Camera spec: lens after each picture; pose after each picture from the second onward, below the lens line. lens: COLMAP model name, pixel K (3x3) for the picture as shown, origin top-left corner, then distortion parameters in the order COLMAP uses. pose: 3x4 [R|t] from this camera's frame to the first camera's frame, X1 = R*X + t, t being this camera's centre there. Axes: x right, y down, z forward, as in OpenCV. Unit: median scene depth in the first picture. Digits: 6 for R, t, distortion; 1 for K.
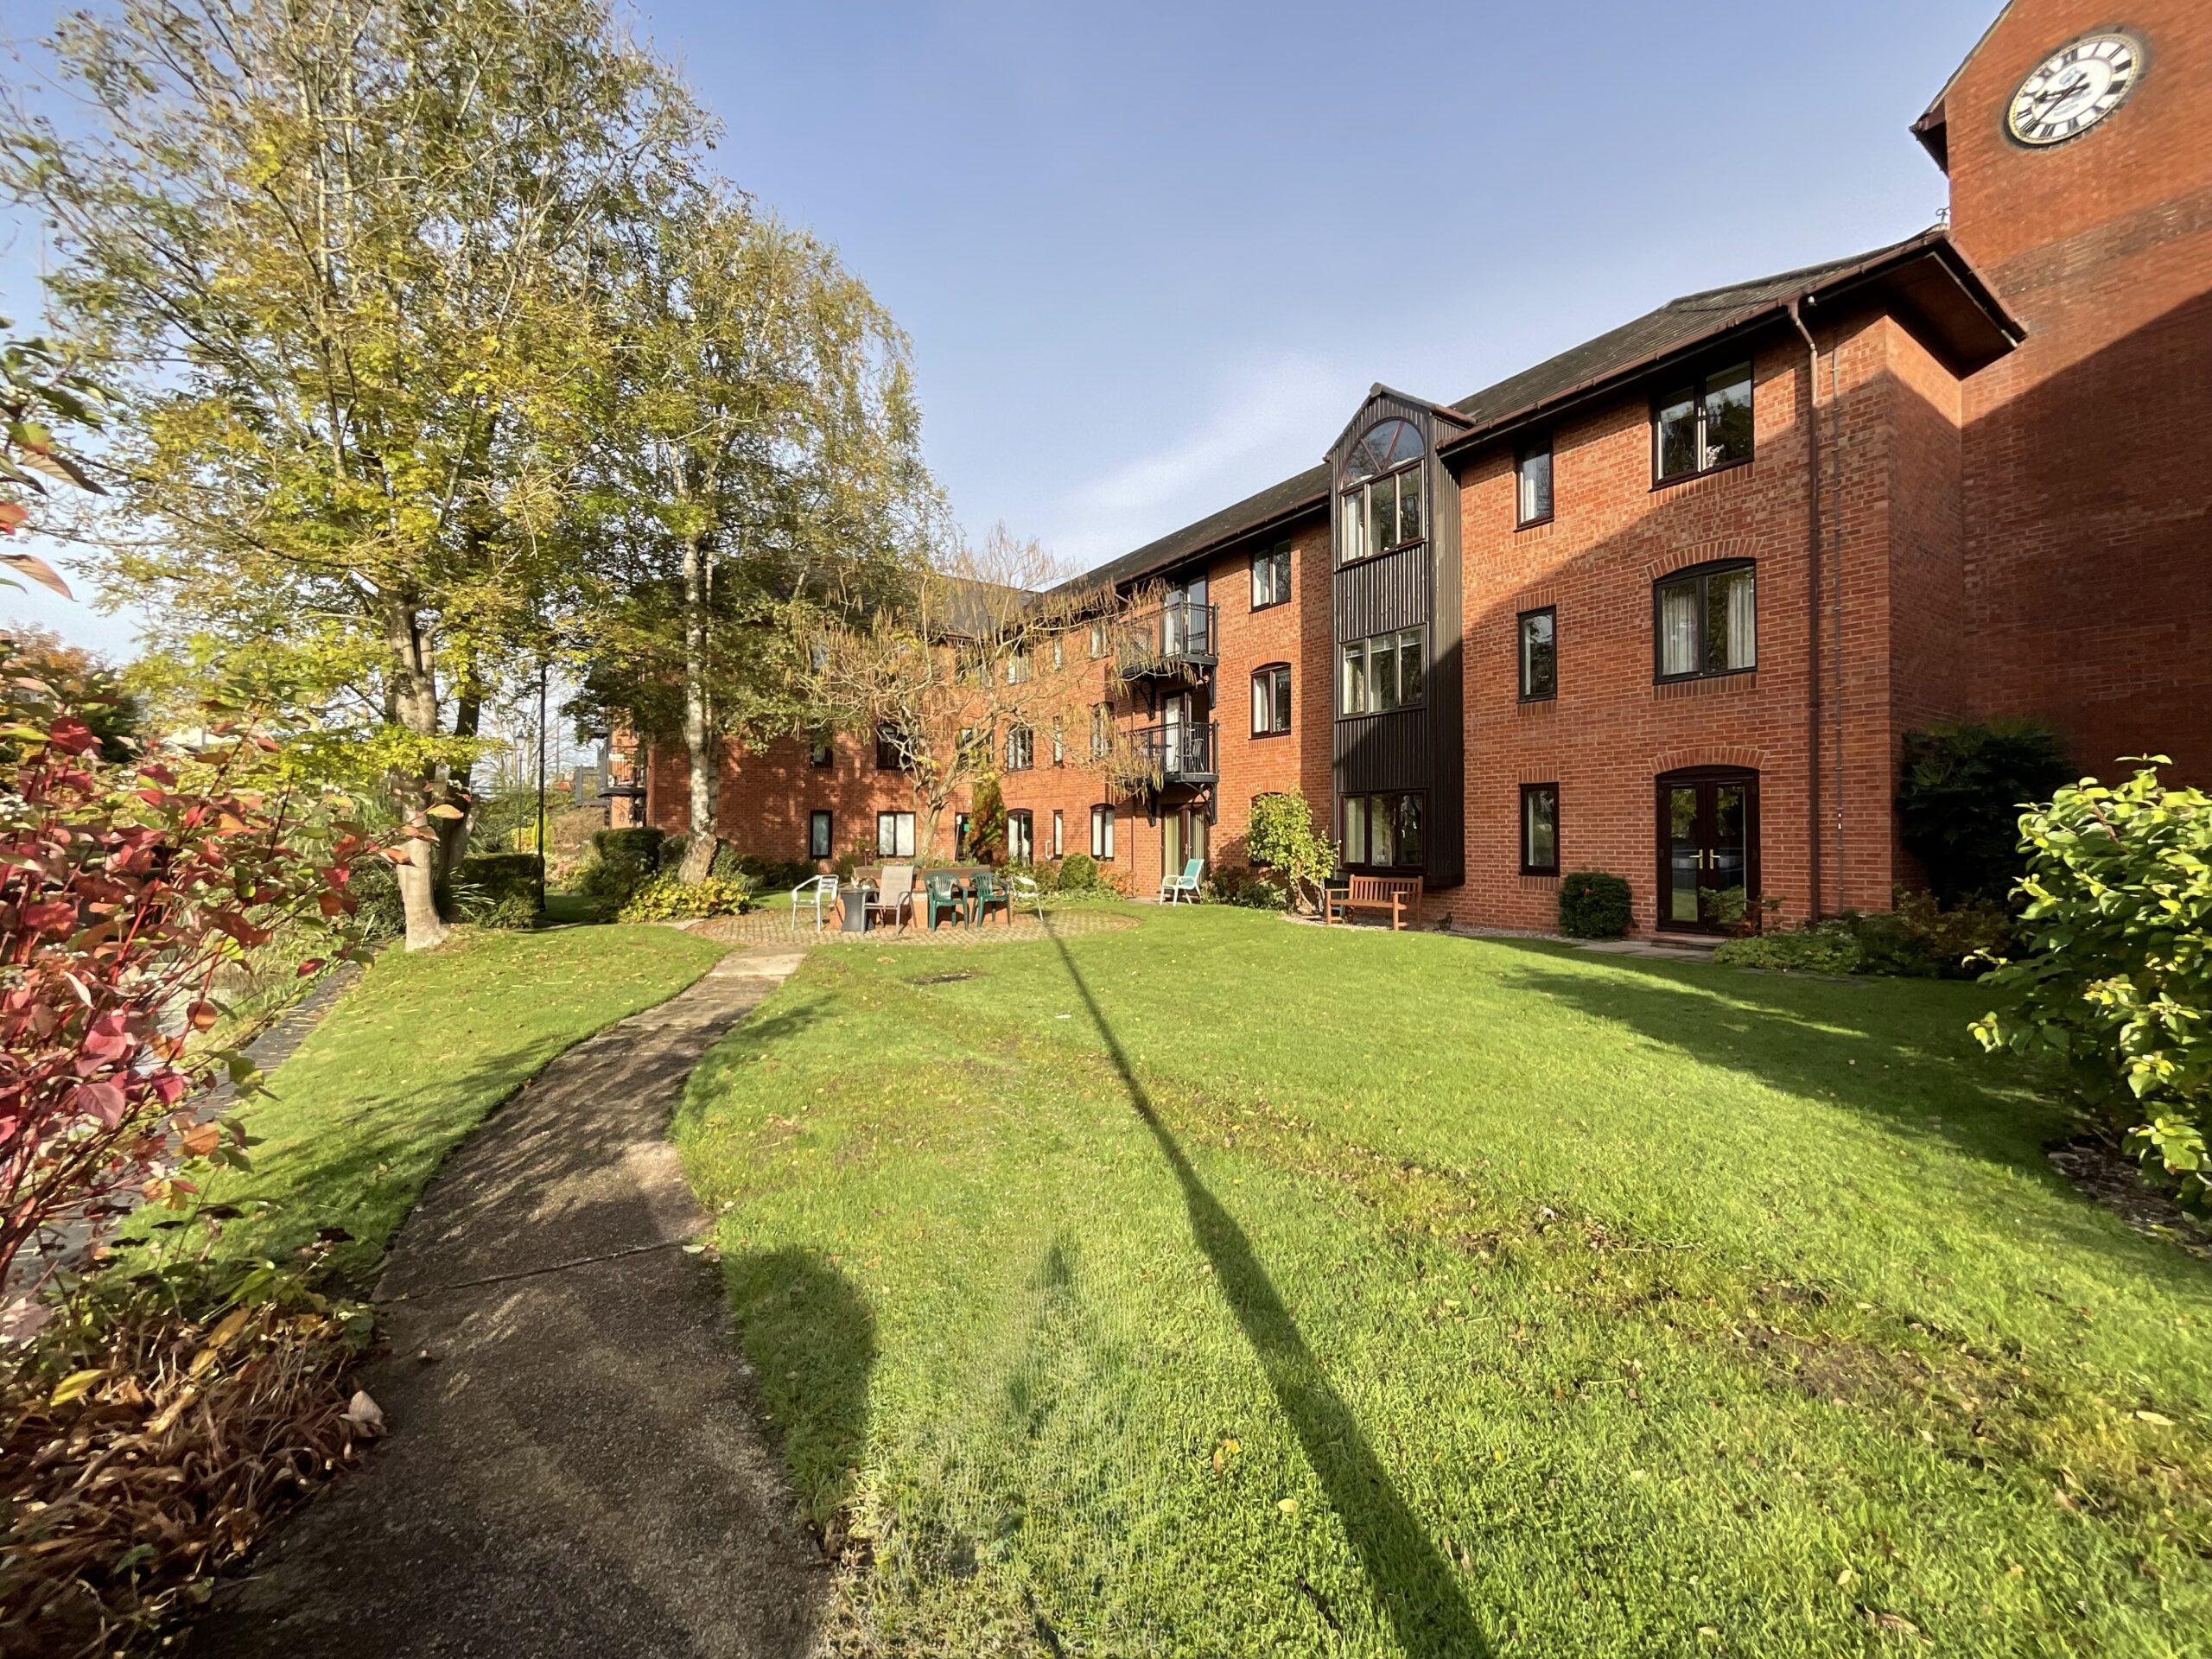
lens RADIAL K [[897.2, 0, 1100.6], [0, 897.2, 826.6], [0, 0, 1]] dist [-0.000197, -0.000530]
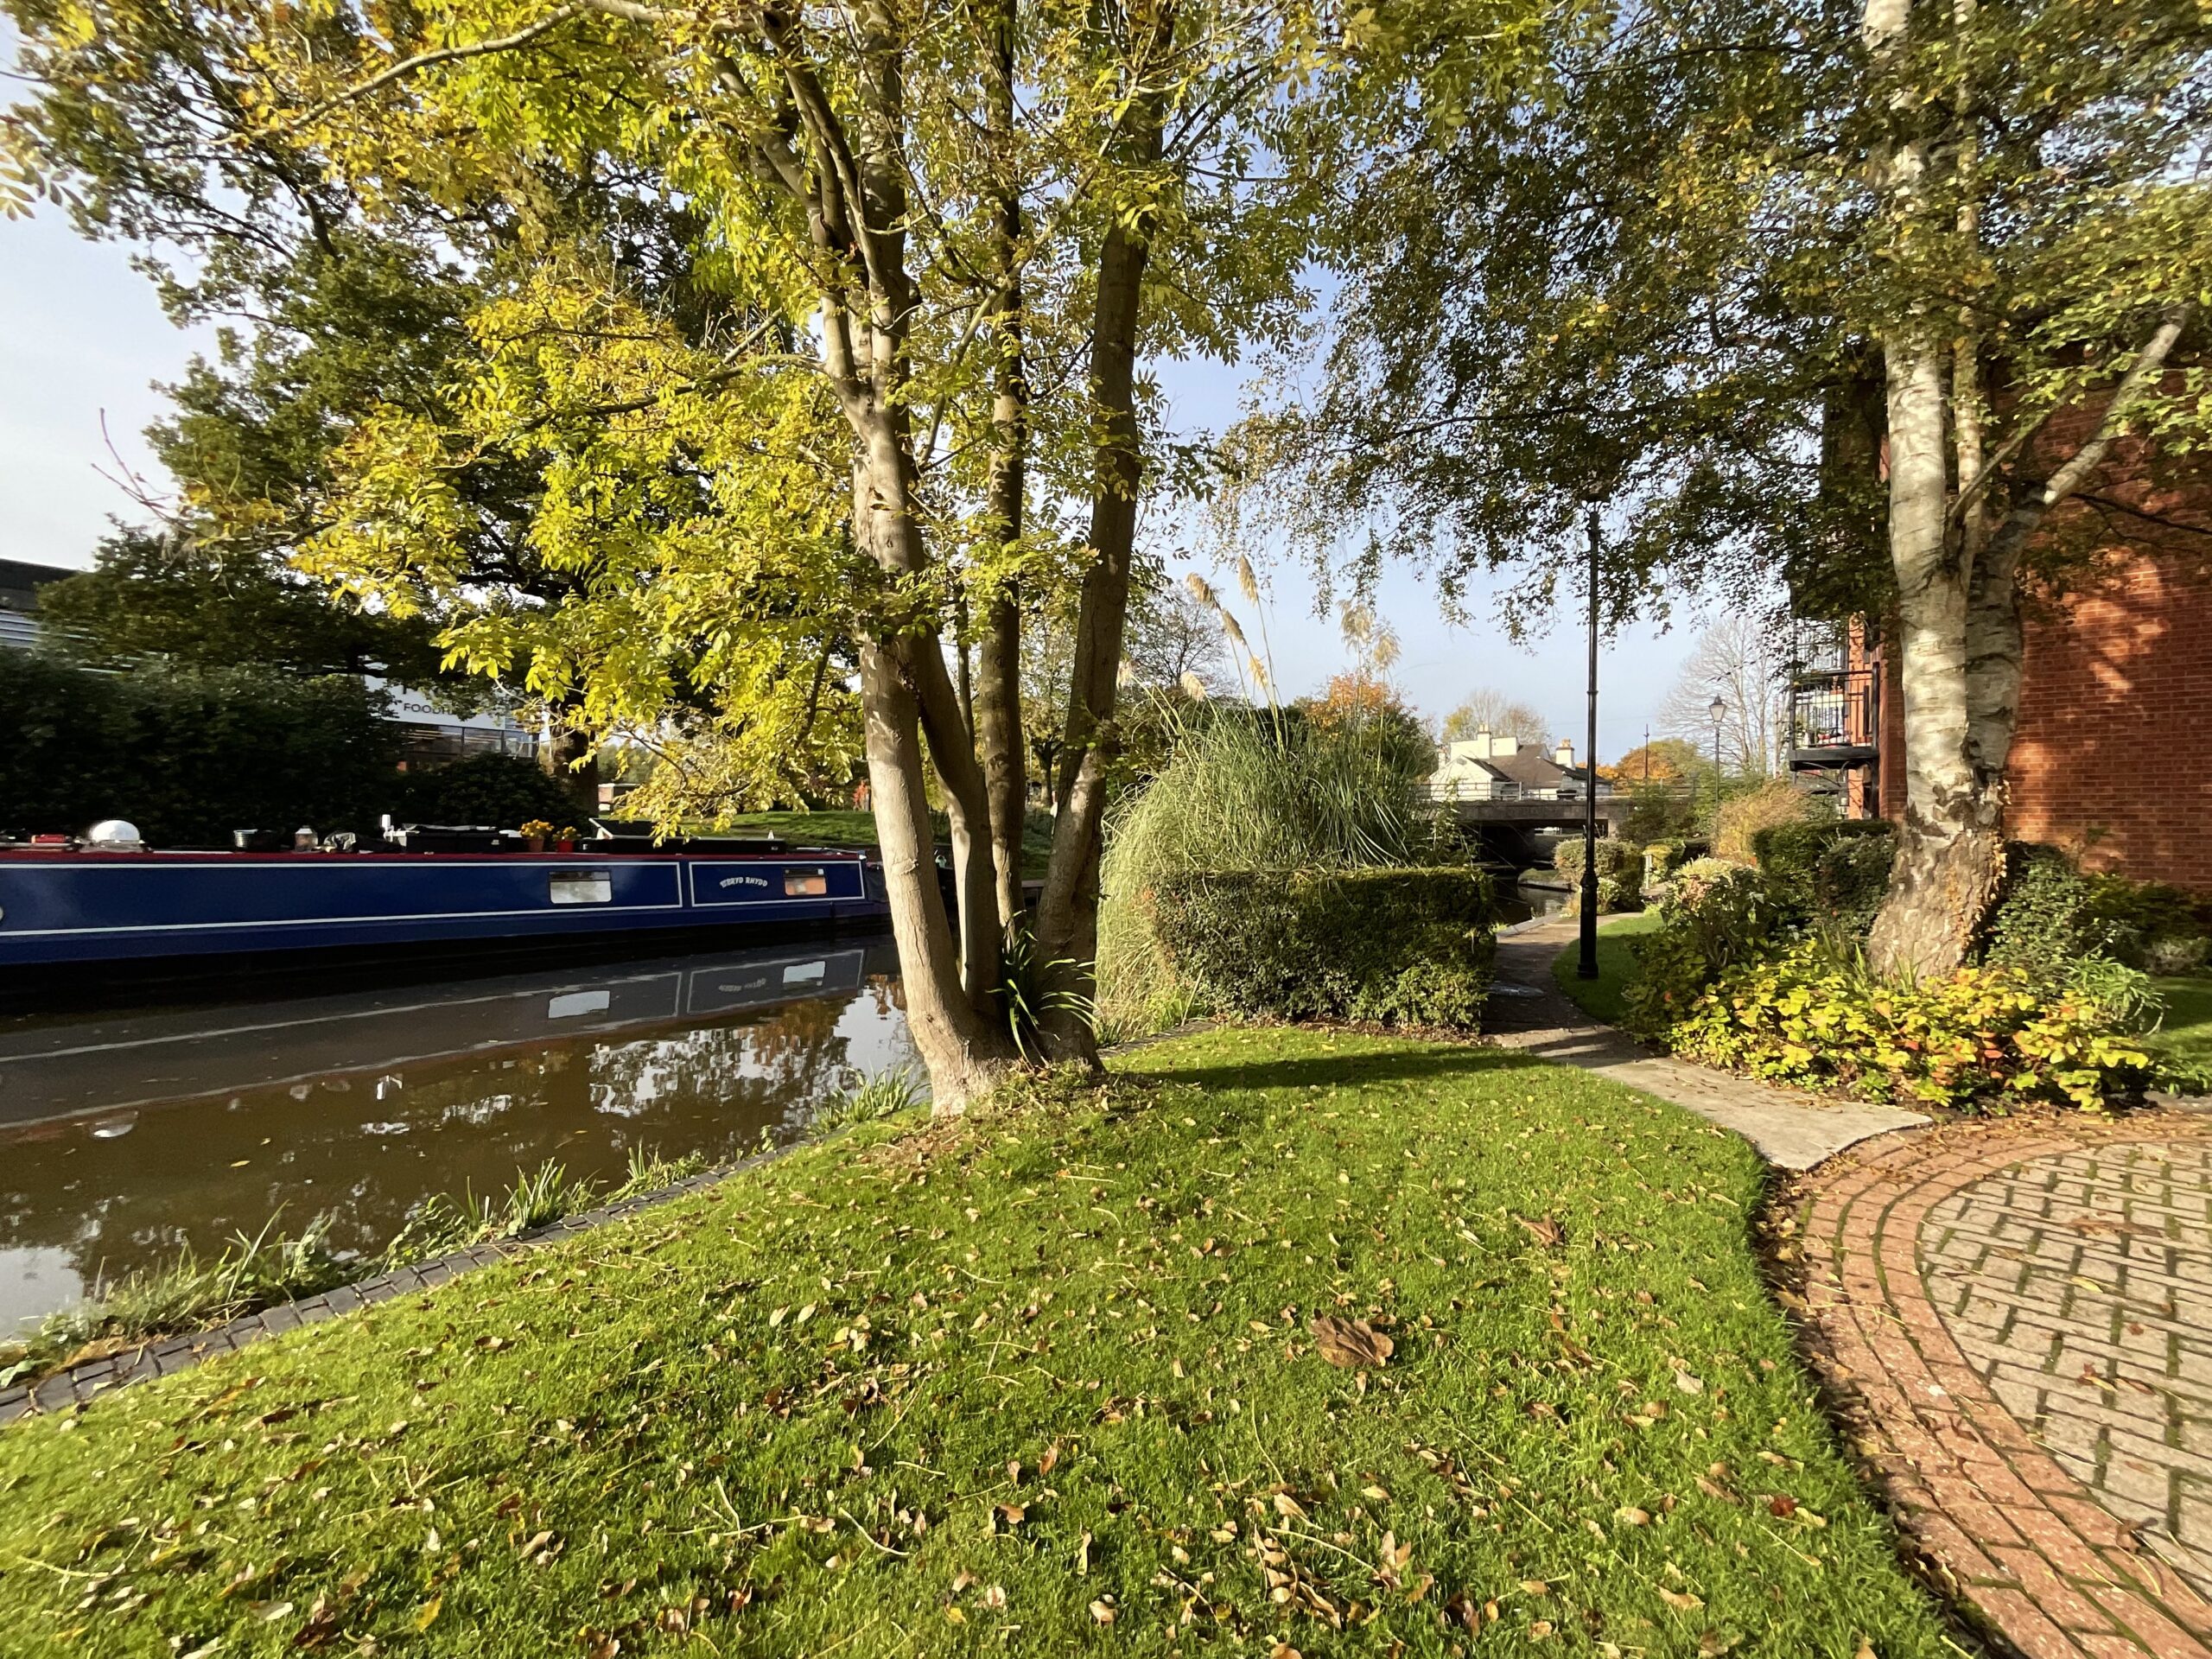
lens RADIAL K [[897.2, 0, 1101.9], [0, 897.2, 828.3], [0, 0, 1]] dist [-0.000197, -0.000530]
pose [[0.323537, -0.000635, -0.946215, -0.236709], [0.002943, 0.999996, 0.000336, 0.006991], [0.946211, -0.002894, 0.323538, 0.609813]]
